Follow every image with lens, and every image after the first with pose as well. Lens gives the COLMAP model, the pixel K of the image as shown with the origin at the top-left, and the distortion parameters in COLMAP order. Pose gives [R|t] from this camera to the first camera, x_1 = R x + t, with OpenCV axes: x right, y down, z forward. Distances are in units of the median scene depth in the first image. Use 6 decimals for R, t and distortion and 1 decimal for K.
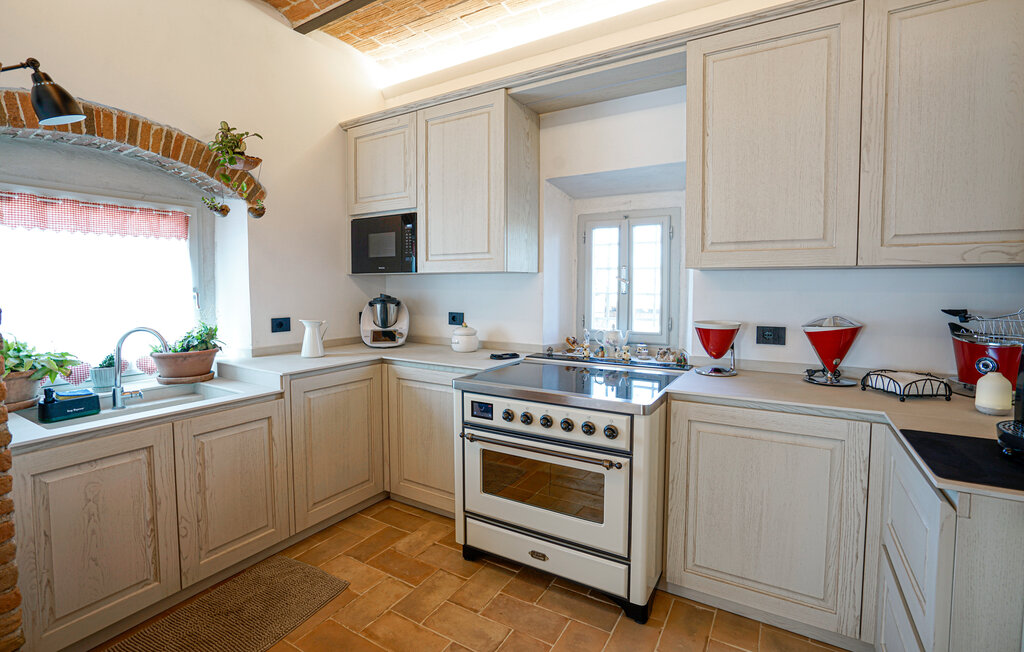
lens RADIAL K [[471.7, 0, 509.1], [0, 471.7, 310.0], [0, 0, 1]] dist [-0.055621, 0.021449]
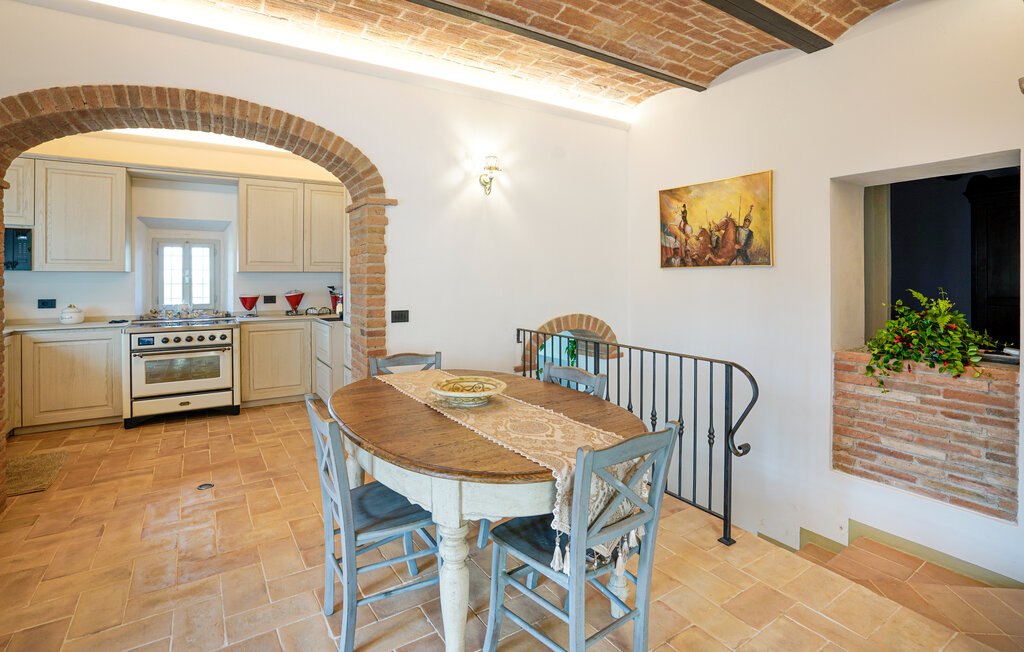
lens RADIAL K [[489.6, 0, 512.2], [0, 489.6, 280.9], [0, 0, 1]] dist [0.001301, 0.000510]
pose [[0.435650, -0.006398, 0.900093, -1.192759], [0.051833, 0.998494, -0.017990, 0.070863], [-0.898623, 0.054492, 0.435325, -1.257044]]
